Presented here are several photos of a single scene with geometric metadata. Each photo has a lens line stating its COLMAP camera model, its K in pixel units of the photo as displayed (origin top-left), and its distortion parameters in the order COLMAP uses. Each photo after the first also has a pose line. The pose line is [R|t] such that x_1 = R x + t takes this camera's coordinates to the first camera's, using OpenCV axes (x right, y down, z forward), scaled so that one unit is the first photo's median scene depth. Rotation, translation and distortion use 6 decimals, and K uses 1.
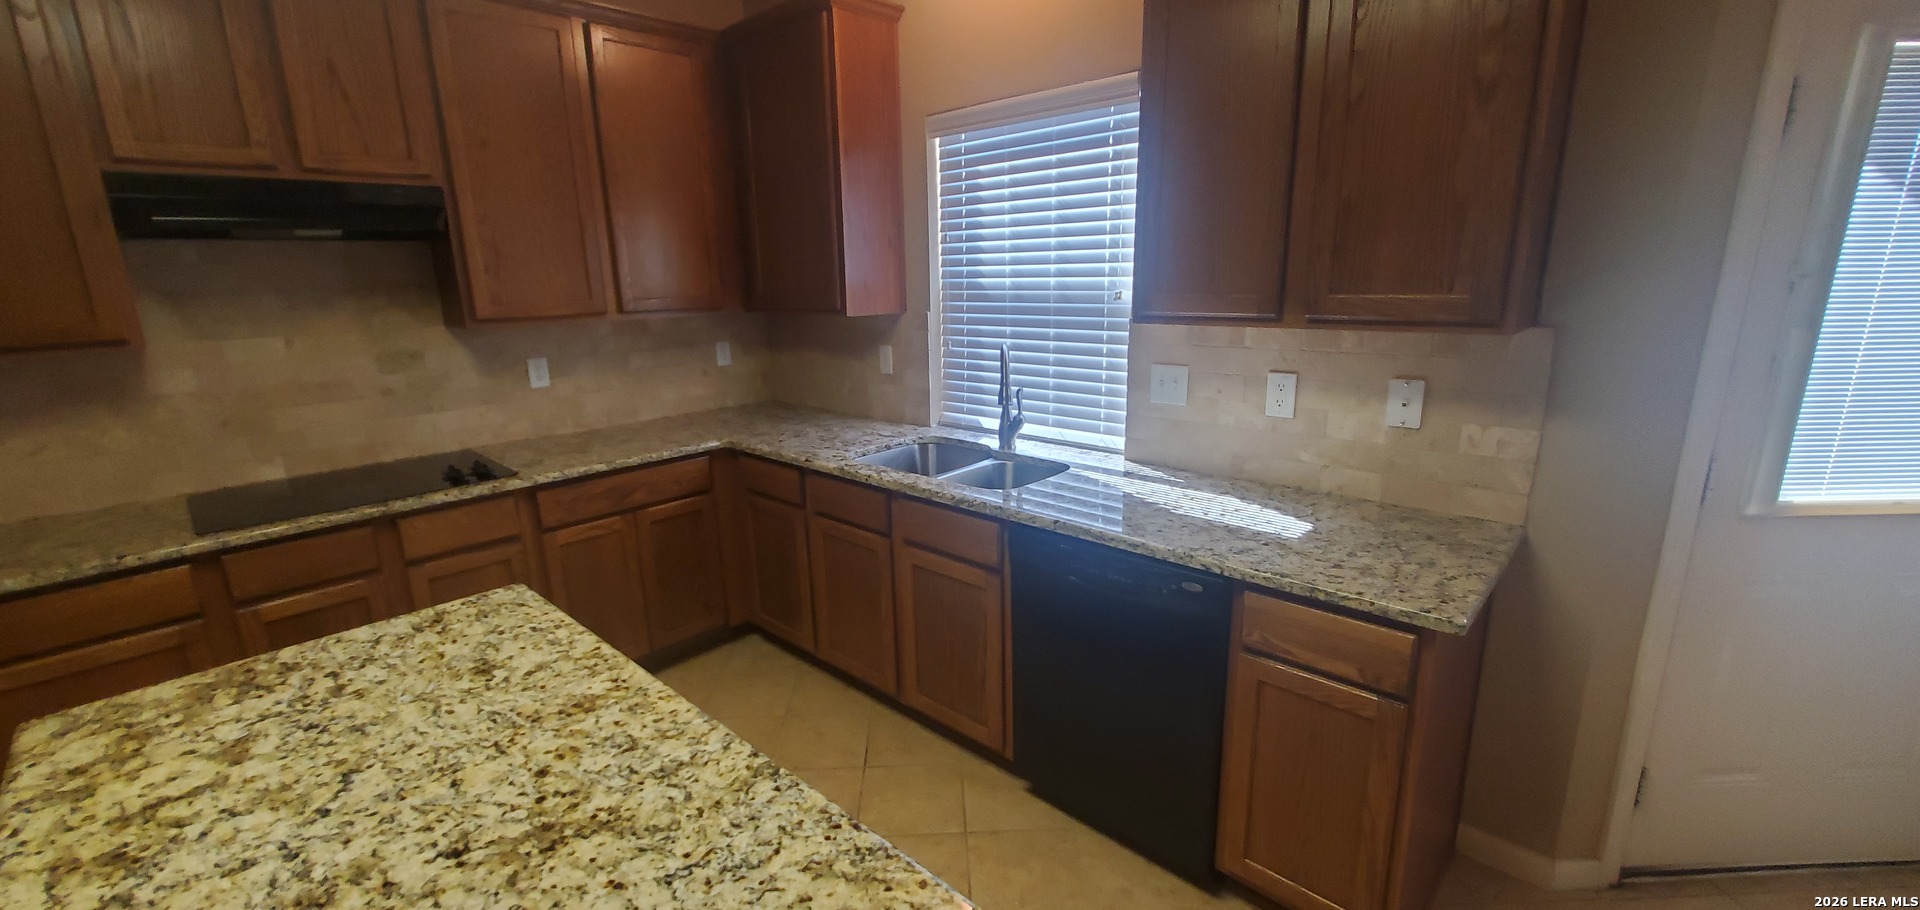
lens RADIAL K [[760.5, 0, 944.1], [0, 760.5, 455.5], [0, 0, 1]] dist [-0.001646, -0.000755]
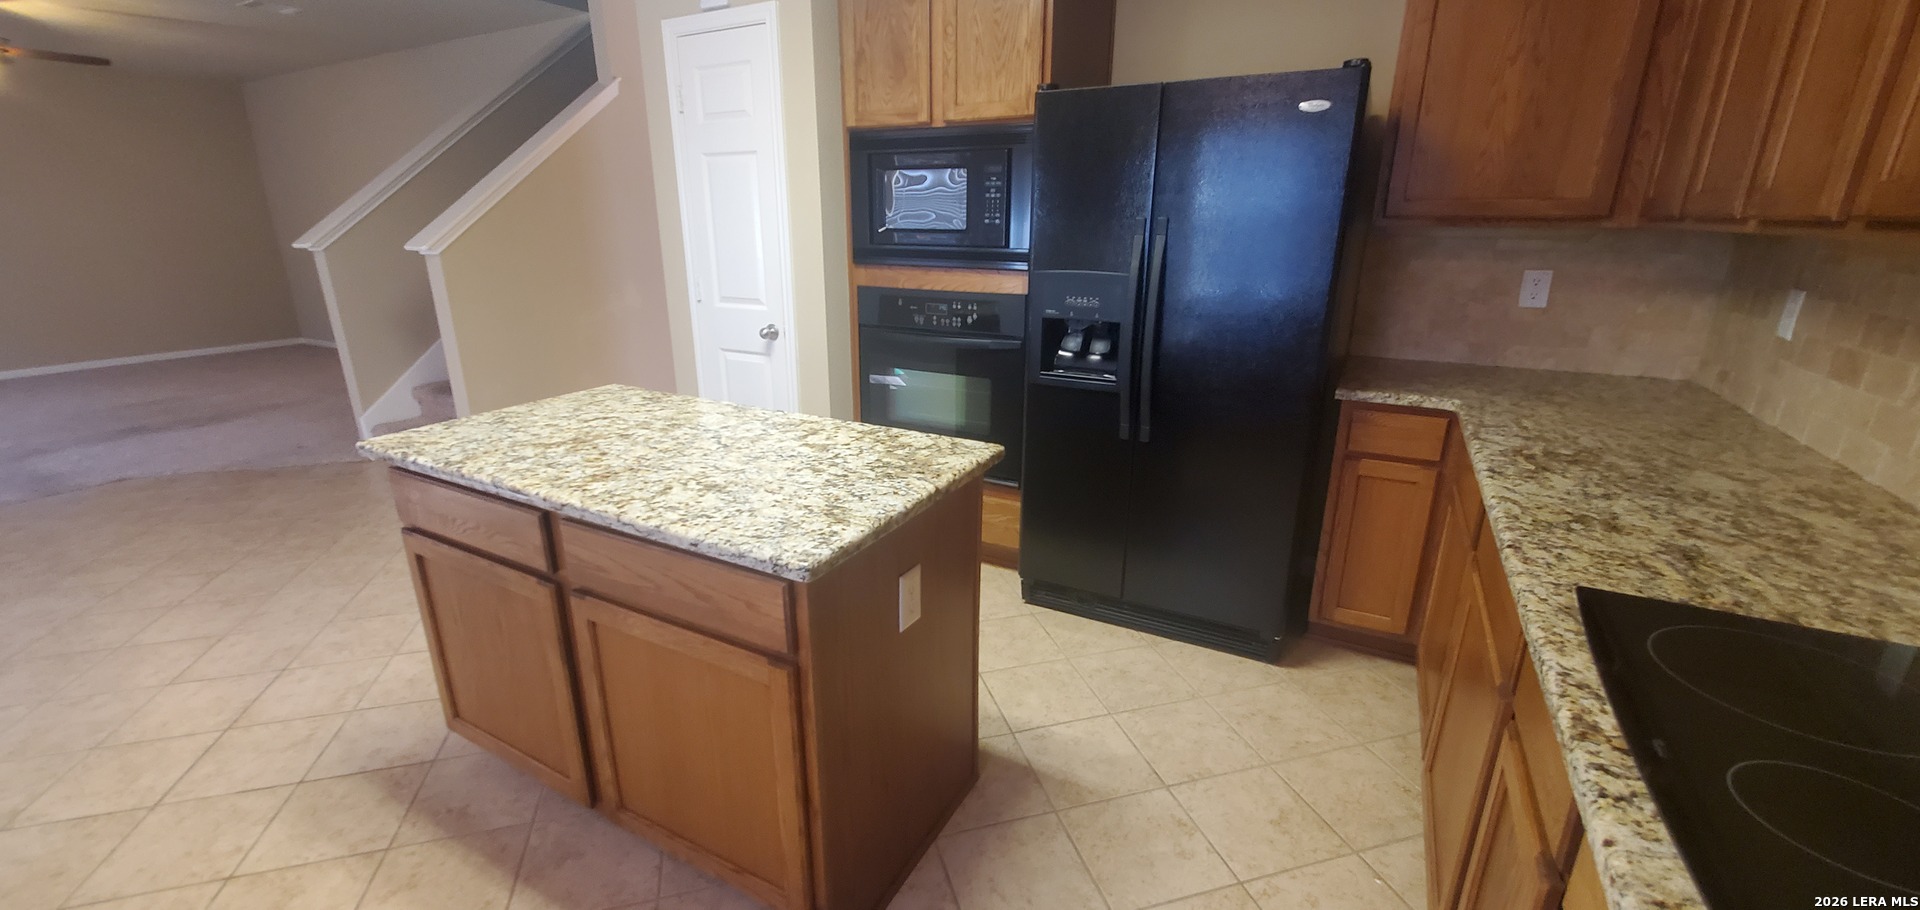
lens RADIAL K [[760.5, 0, 944.6], [0, 760.5, 452.9], [0, 0, 1]] dist [-0.001646, -0.000755]
pose [[-0.968396, 0.098180, -0.229283, -0.432857], [-0.035759, 0.855119, 0.517198, -0.237318], [0.246843, 0.509051, -0.824582, 1.272535]]
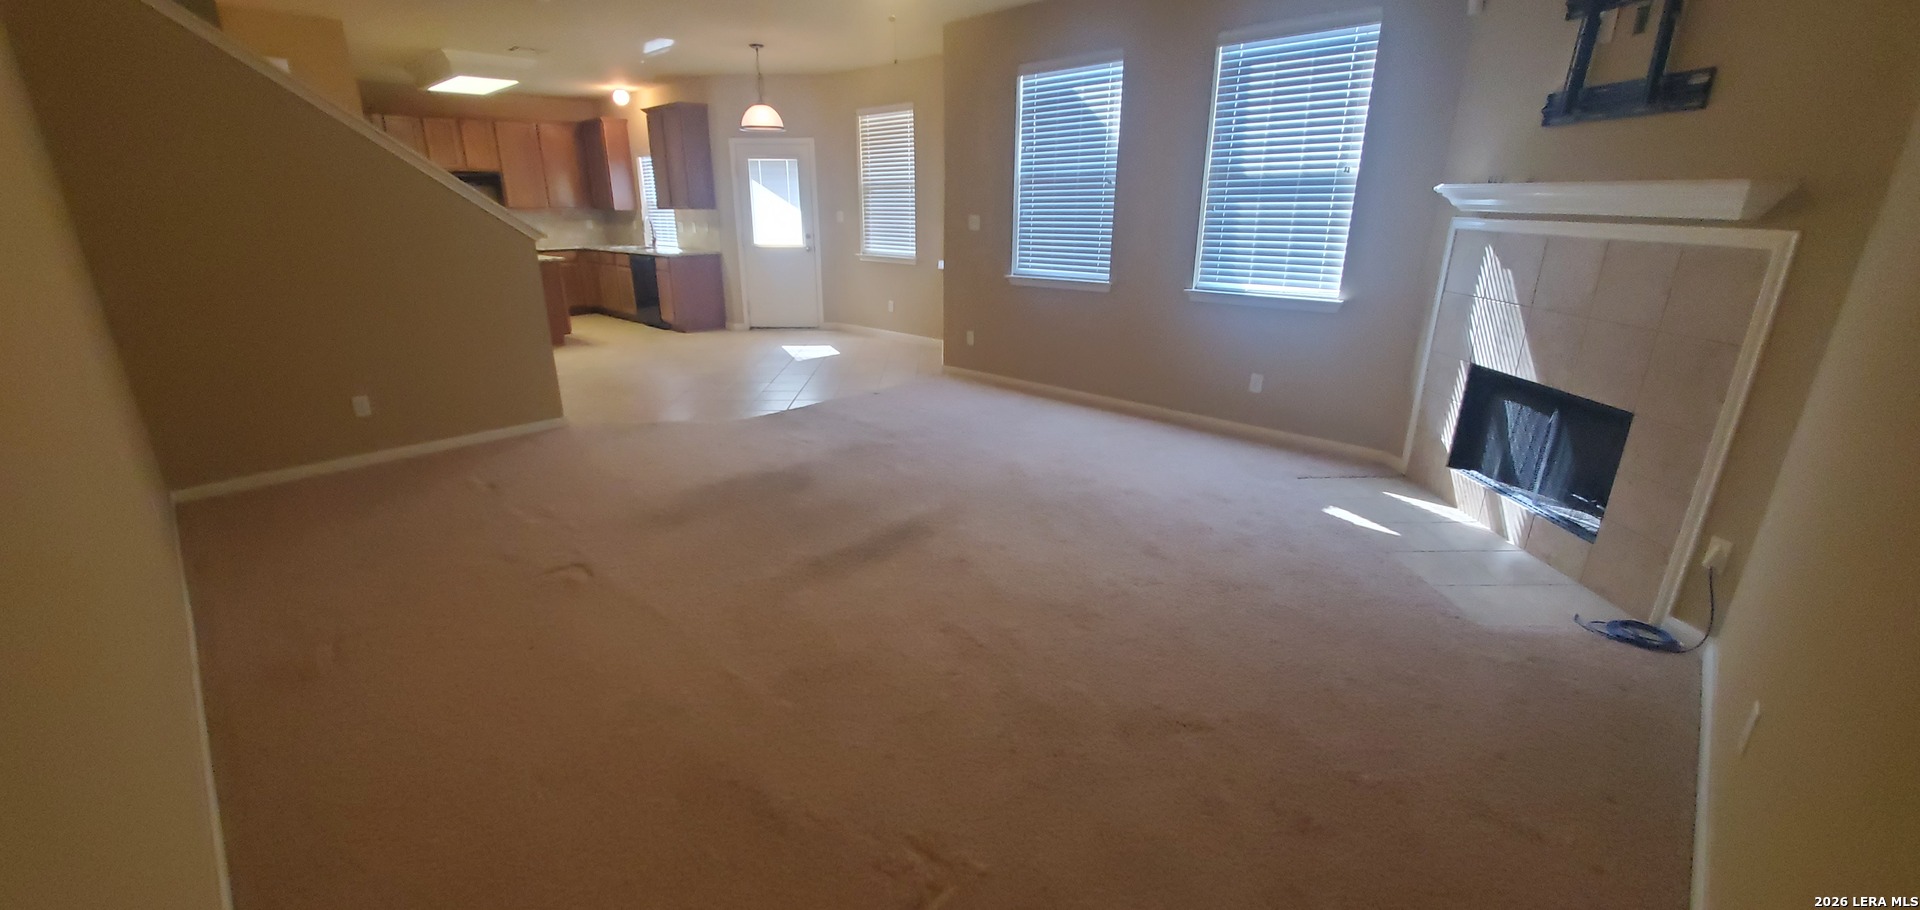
lens RADIAL K [[760.5, 0, 948.6], [0, 760.5, 460.7], [0, 0, 1]] dist [-0.001646, -0.000755]
pose [[0.999650, 0.025042, -0.008538, 2.095775], [-0.024213, 0.995980, 0.086245, 0.894710], [0.010663, -0.086008, 0.996237, -3.643981]]
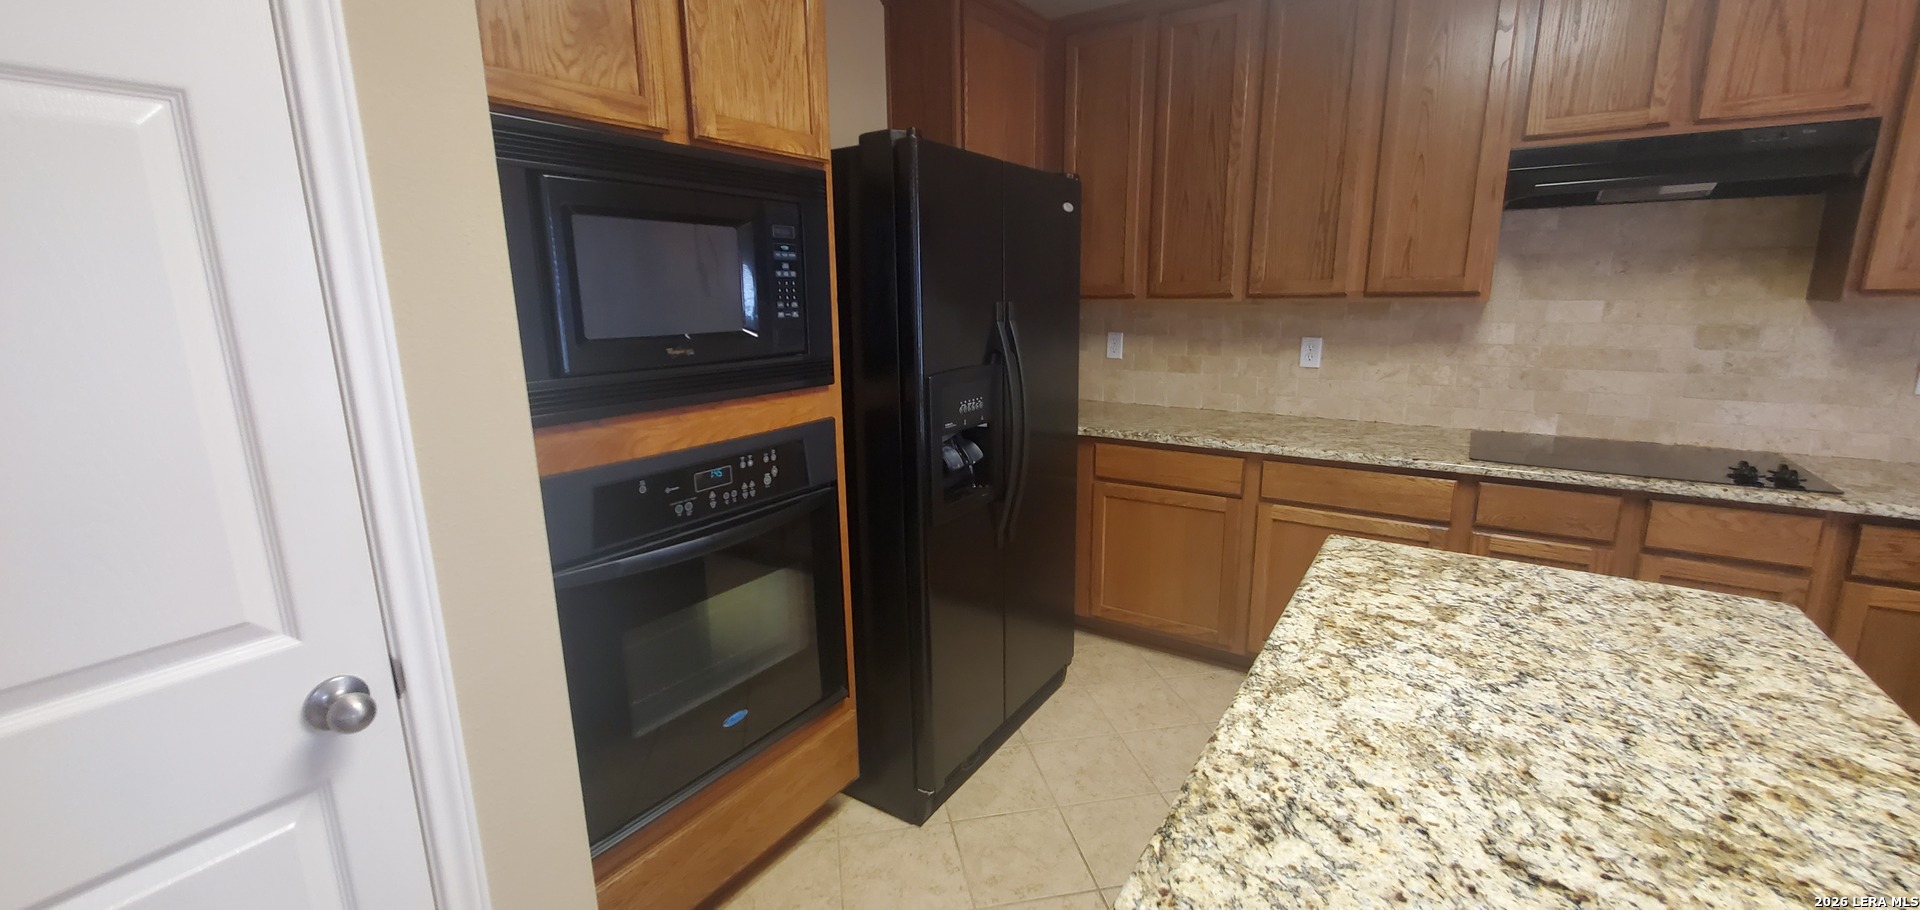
lens RADIAL K [[760.5, 0, 949.8], [0, 760.5, 455.9], [0, 0, 1]] dist [-0.001646, -0.000755]
pose [[0.162653, 0.231083, -0.959242, 0.007346], [-0.226009, 0.955066, 0.191754, 0.056050], [0.960450, 0.185608, 0.207571, -0.013814]]
